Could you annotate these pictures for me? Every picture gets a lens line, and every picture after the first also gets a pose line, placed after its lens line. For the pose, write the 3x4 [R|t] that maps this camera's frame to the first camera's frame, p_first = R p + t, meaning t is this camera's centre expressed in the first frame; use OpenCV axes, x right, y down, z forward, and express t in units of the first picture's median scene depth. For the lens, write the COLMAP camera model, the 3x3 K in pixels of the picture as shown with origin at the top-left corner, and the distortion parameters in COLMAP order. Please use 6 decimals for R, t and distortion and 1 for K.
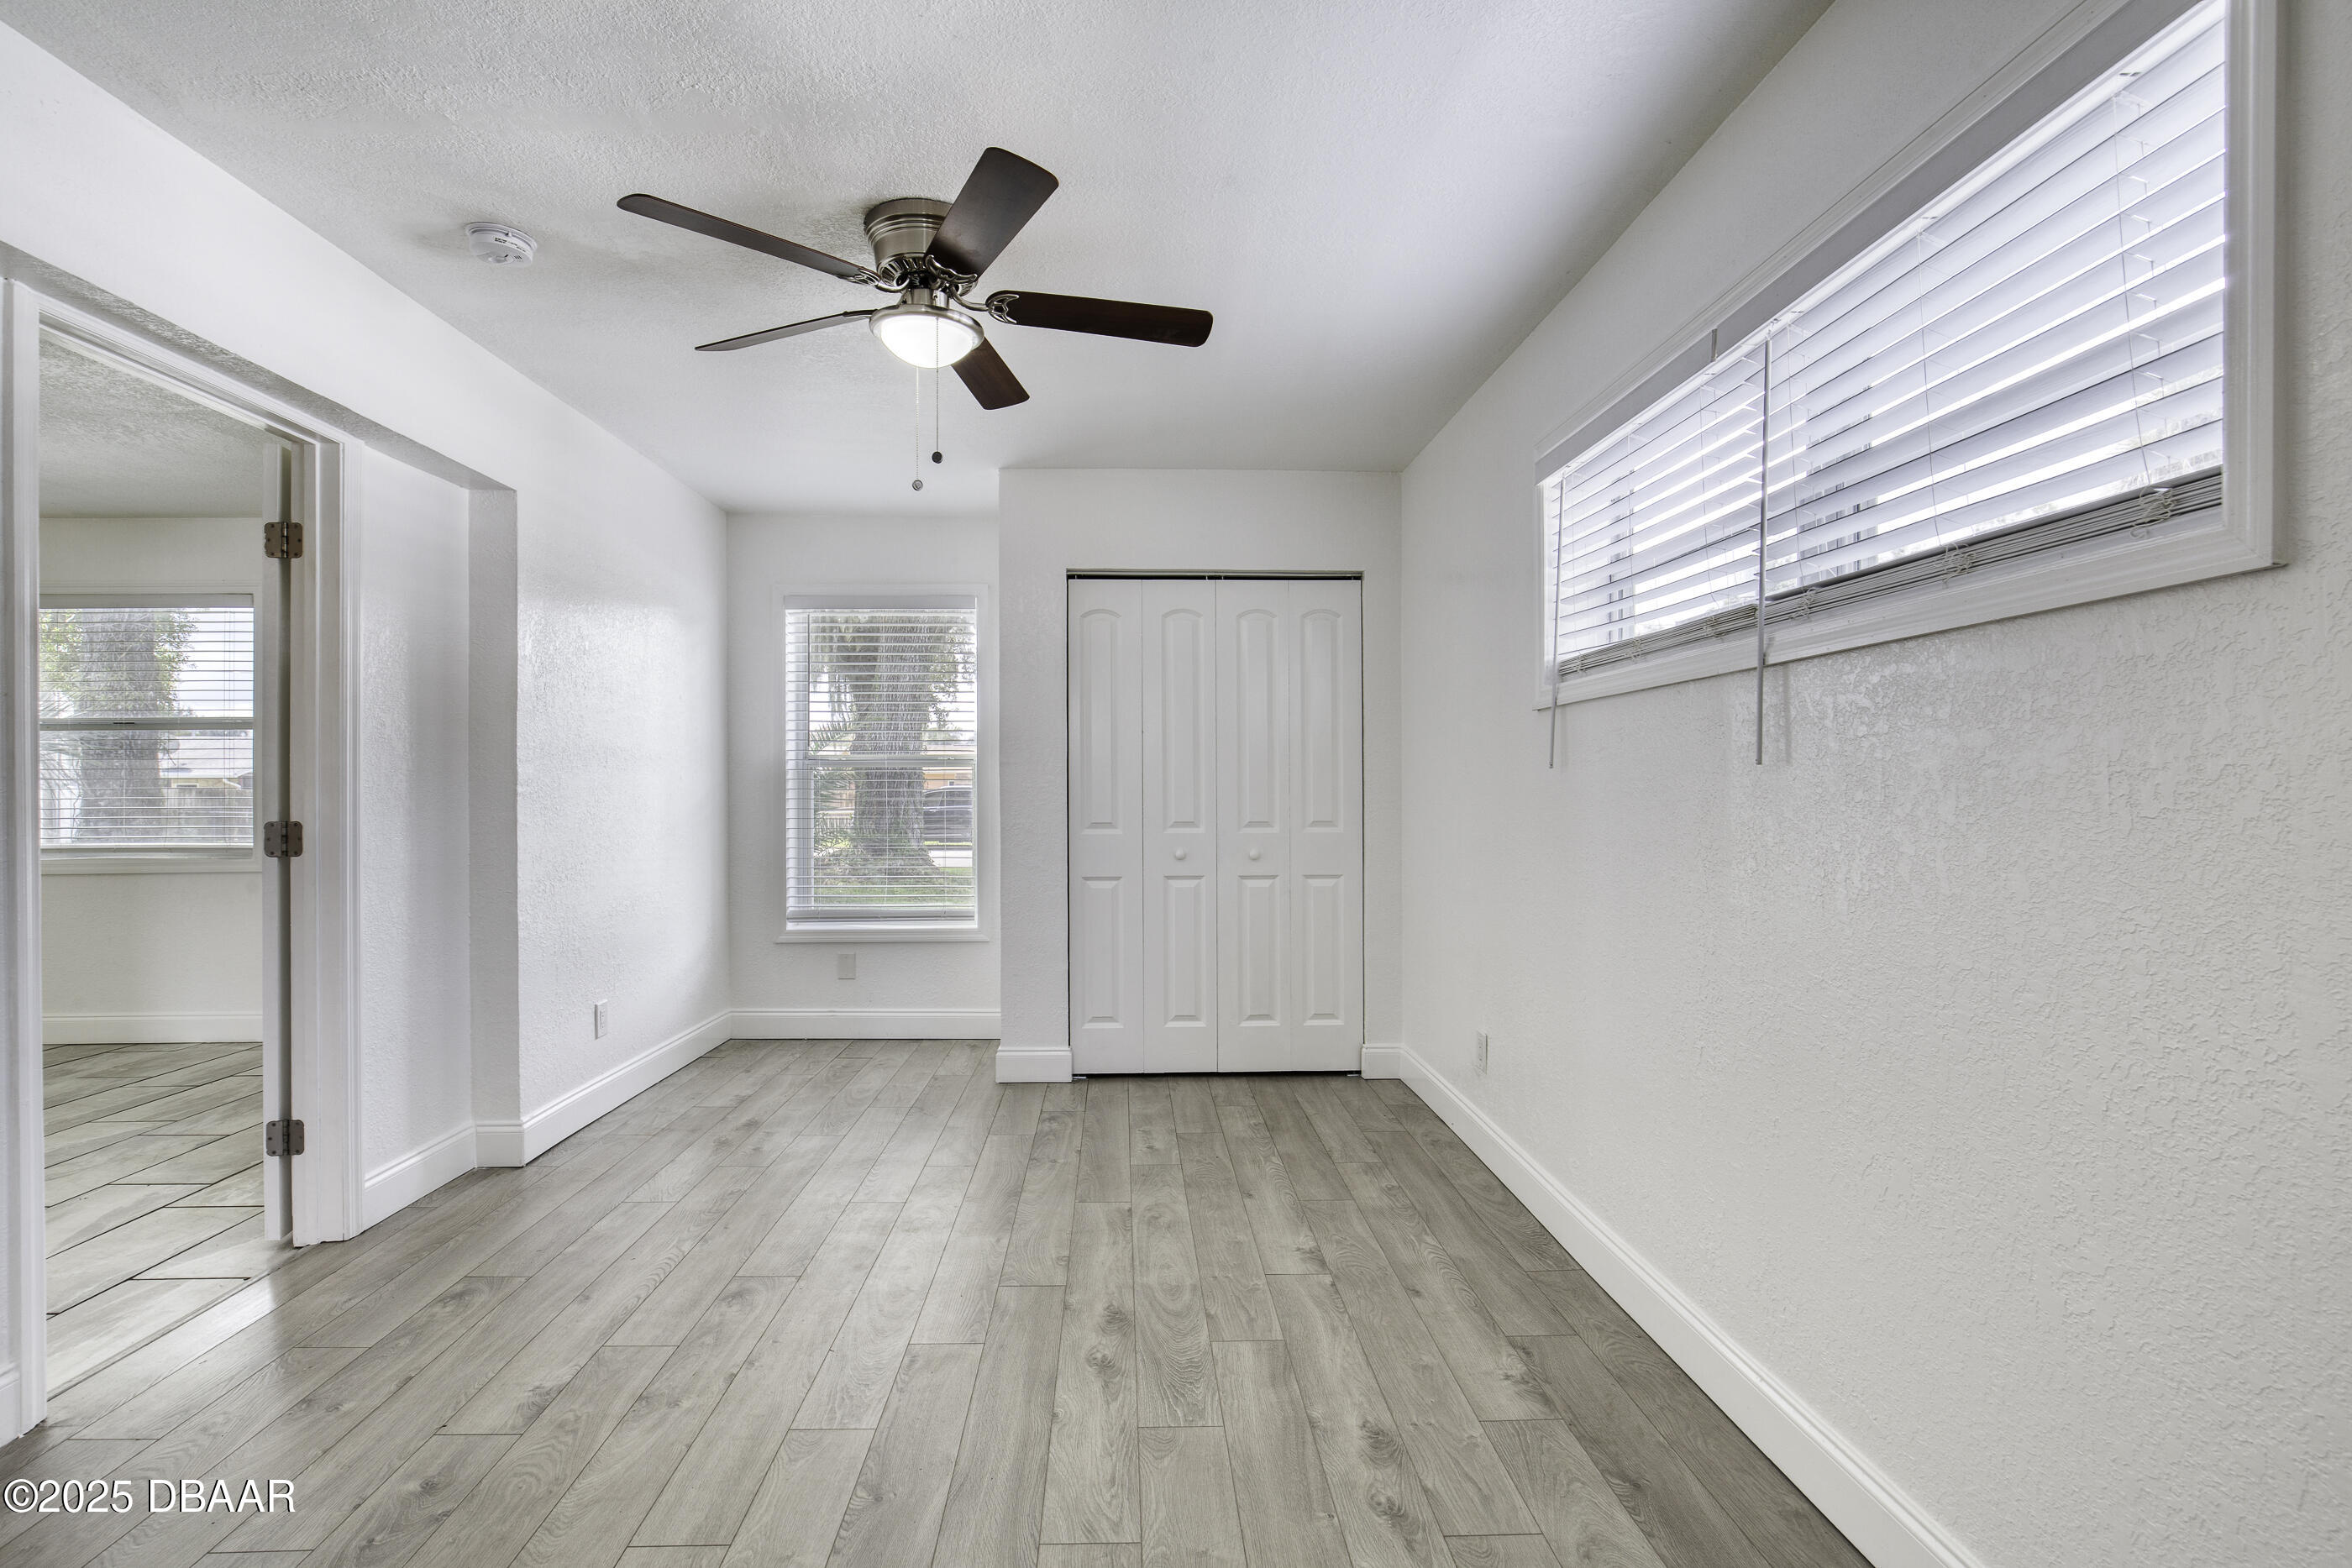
lens RADIAL K [[1072.6, 0, 1160.9], [0, 1072.6, 787.0], [0, 0, 1]] dist [-0.013647, 0.005864]
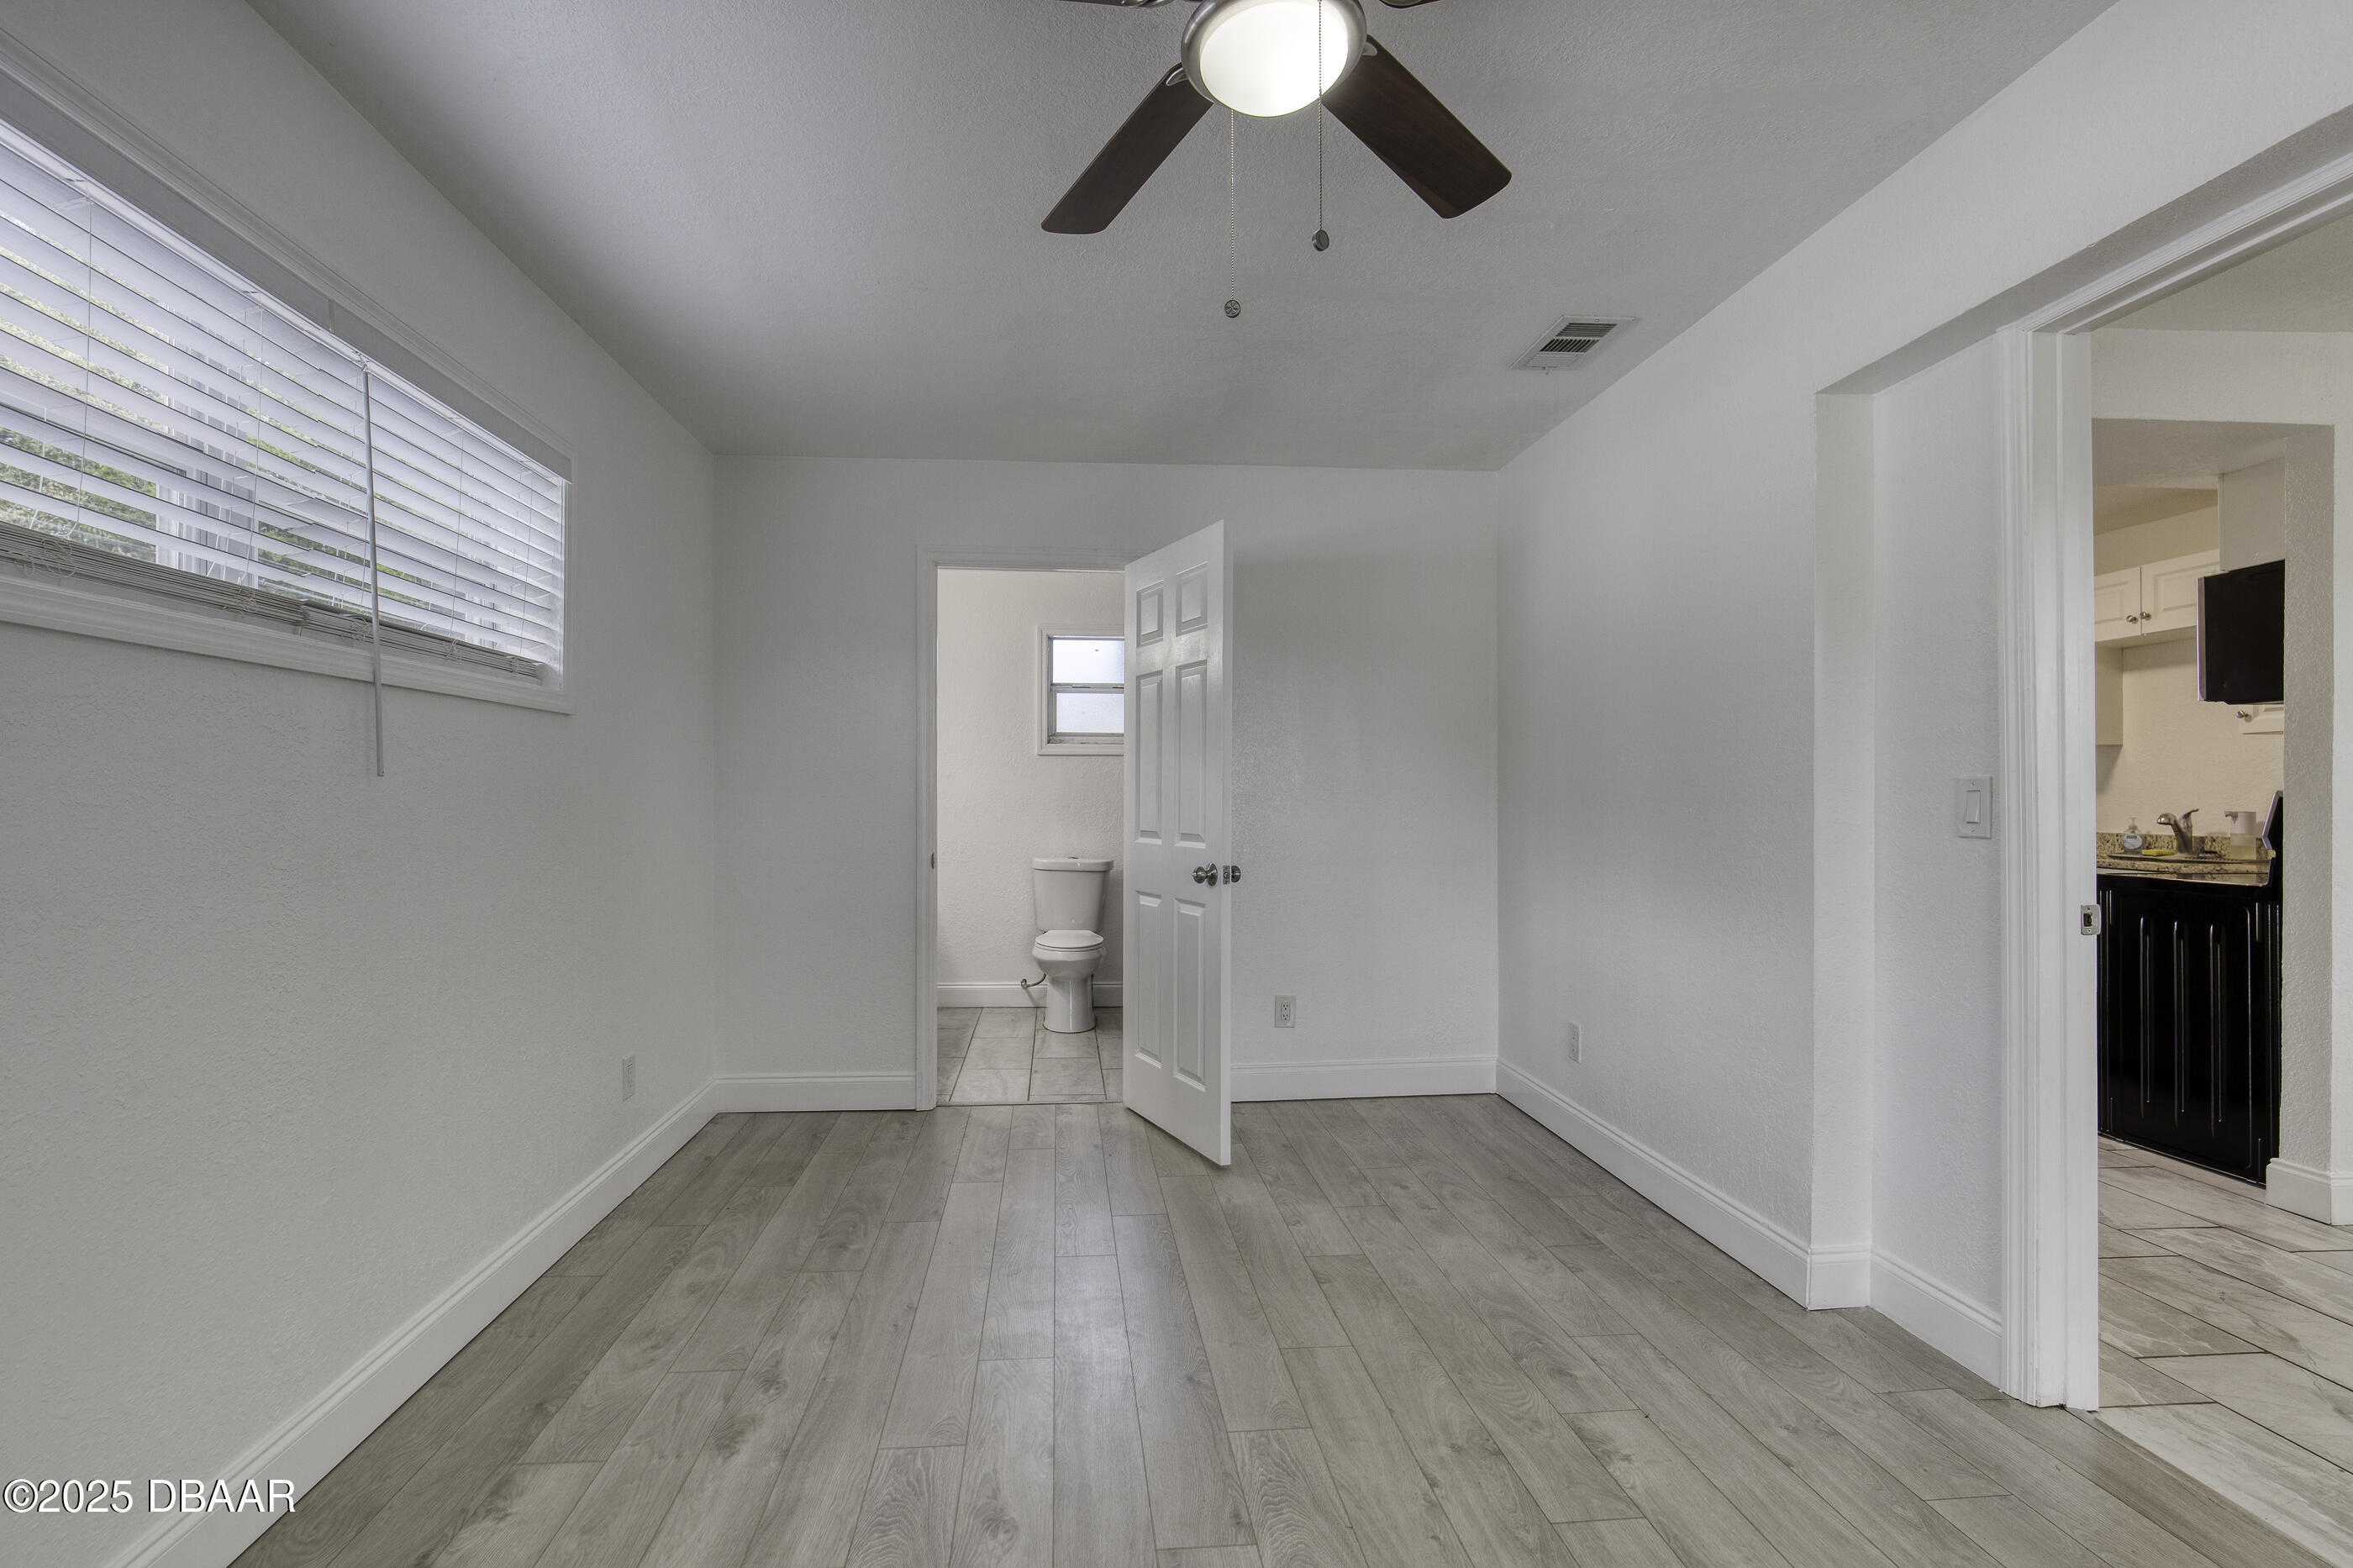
lens RADIAL K [[1071.8, 0, 1150.3], [0, 1071.8, 795.7], [0, 0, 1]] dist [-0.012206, 0.004899]
pose [[-0.999022, 0.001733, -0.044173, -0.149235], [0.001680, 0.999998, 0.001242, -0.002418], [0.044175, 0.001166, -0.999023, 1.999057]]
